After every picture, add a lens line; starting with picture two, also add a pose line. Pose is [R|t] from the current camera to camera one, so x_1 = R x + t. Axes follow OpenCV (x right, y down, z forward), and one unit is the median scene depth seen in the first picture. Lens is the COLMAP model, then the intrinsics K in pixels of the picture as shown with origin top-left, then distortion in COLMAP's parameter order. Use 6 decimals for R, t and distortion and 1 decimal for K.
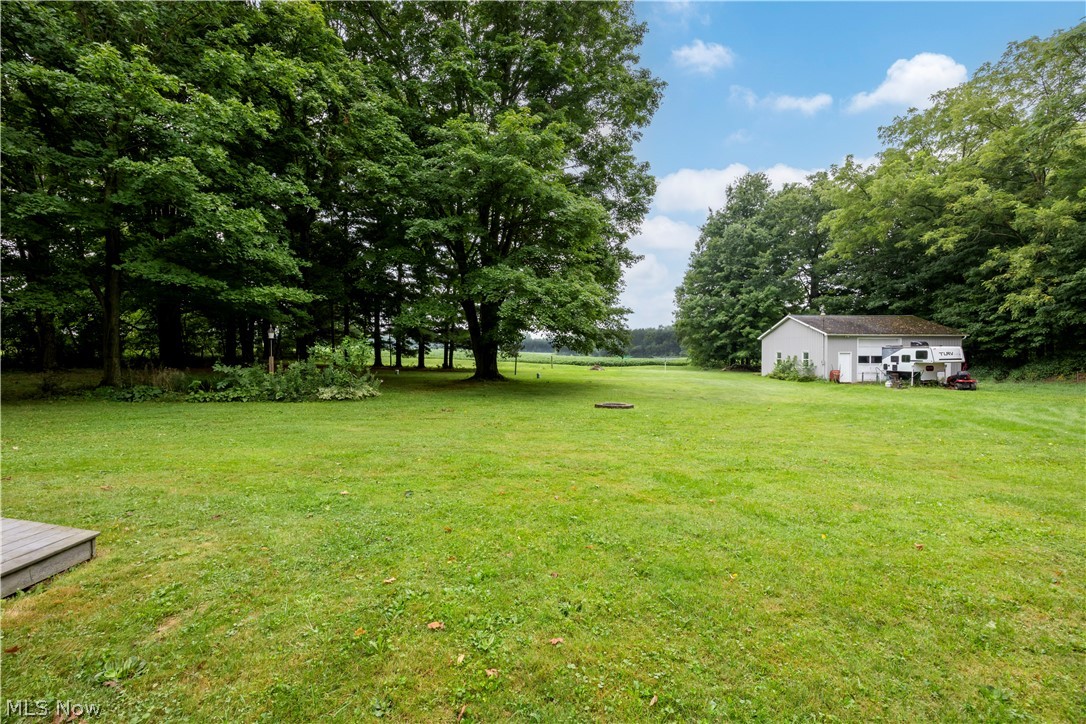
lens RADIAL K [[472.5, 0, 547.0], [0, 472.5, 357.0], [0, 0, 1]] dist [-0.001230, 0.000136]
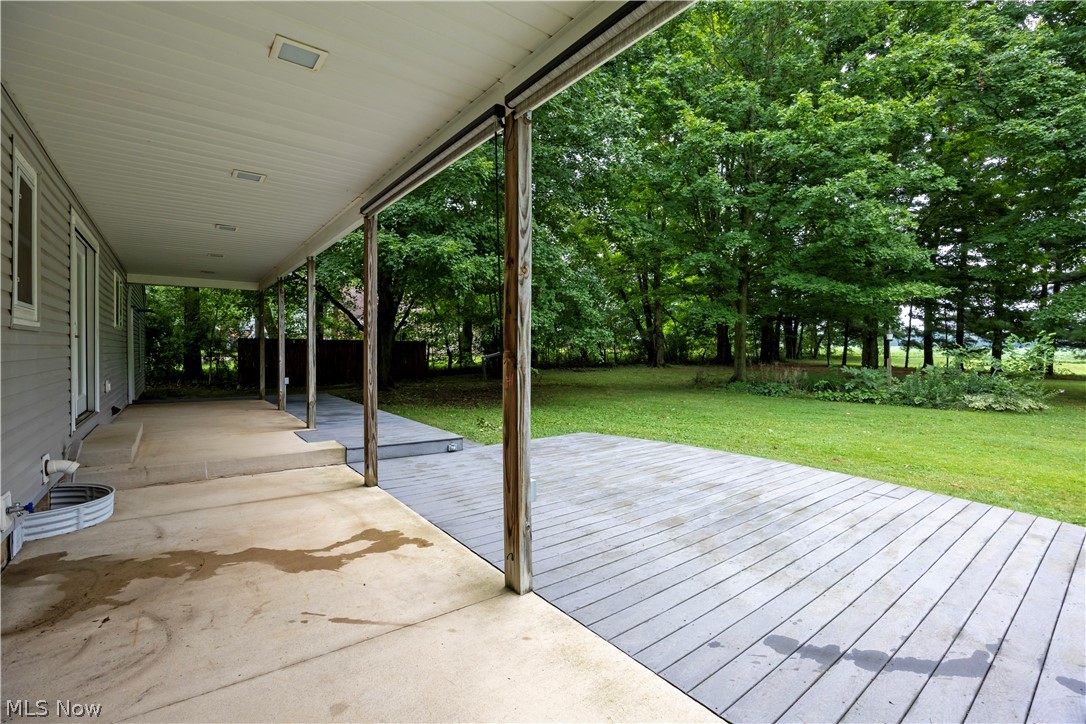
lens RADIAL K [[472.5, 0, 544.3], [0, 472.5, 355.8], [0, 0, 1]] dist [-0.001230, 0.000136]
pose [[0.639299, 0.007245, -0.768924, -0.316113], [-0.005940, 0.999972, 0.004483, -0.006938], [0.768935, 0.001702, 0.639325, -0.171093]]
